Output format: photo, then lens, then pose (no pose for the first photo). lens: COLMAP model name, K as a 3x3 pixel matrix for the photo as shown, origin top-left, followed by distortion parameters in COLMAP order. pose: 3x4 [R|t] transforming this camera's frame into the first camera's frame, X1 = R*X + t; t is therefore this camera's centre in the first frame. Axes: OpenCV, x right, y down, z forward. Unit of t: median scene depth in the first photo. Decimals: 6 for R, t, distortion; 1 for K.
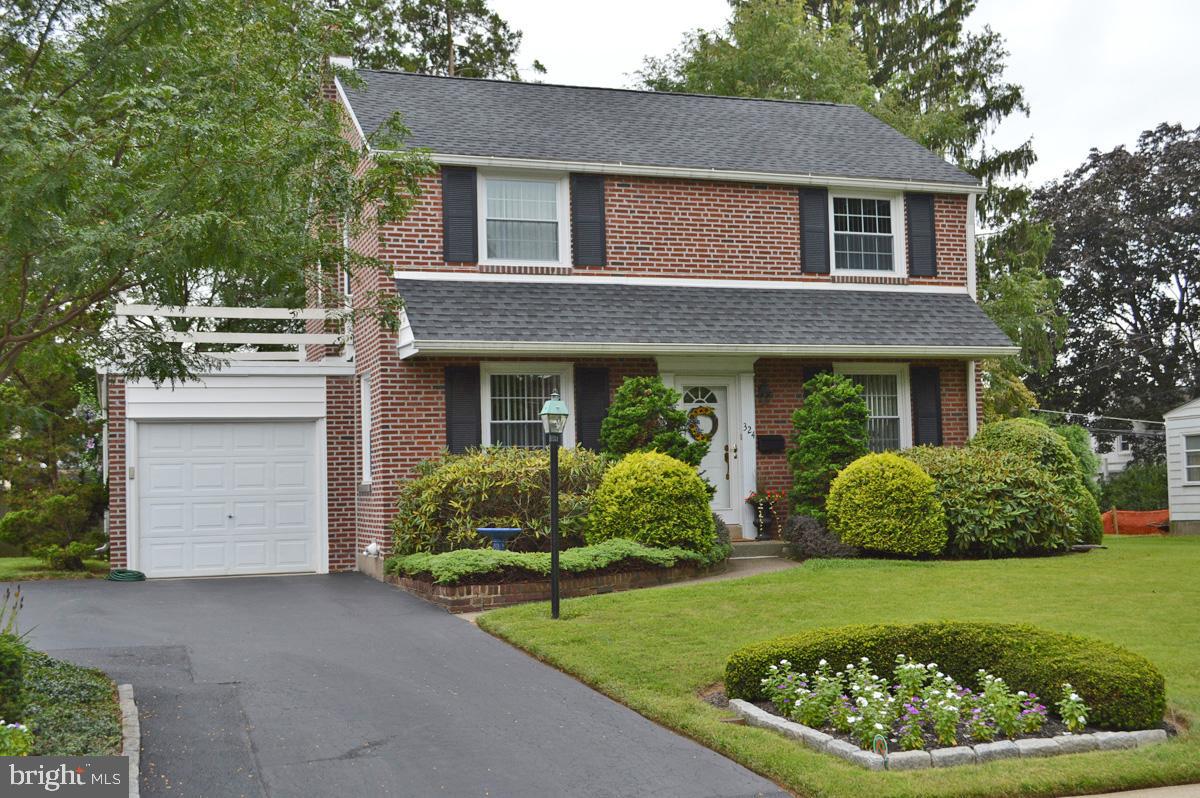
lens RADIAL K [[1395.5, 0, 600.2], [0, 1395.5, 398.7], [0, 0, 1]] dist [-0.051942, 0.000000]
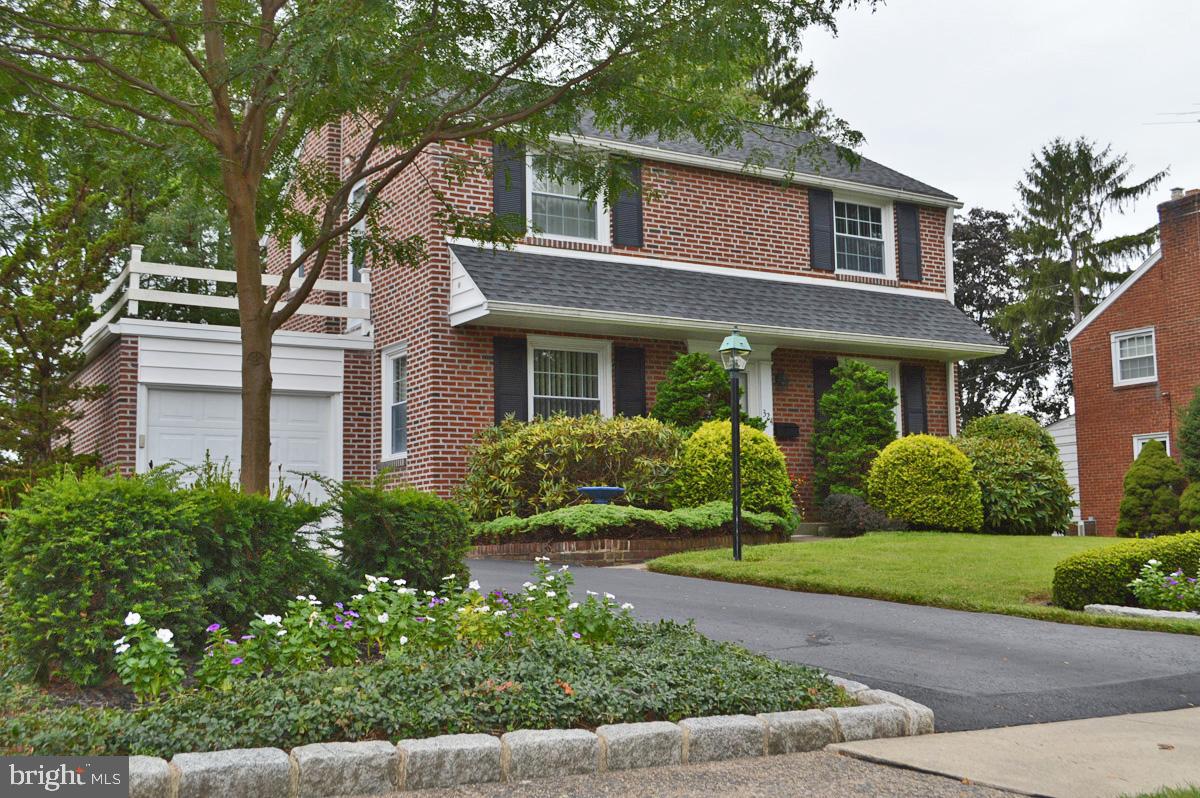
lens RADIAL K [[1287.6, 0, 600.1], [0, 1287.6, 400.9], [0, 0, 1]] dist [-0.058705, 0.000000]
pose [[0.980729, 0.030593, 0.192965, -0.204449], [-0.020983, 0.998445, -0.051649, 0.064856], [-0.194245, 0.046605, 0.979845, 0.101884]]
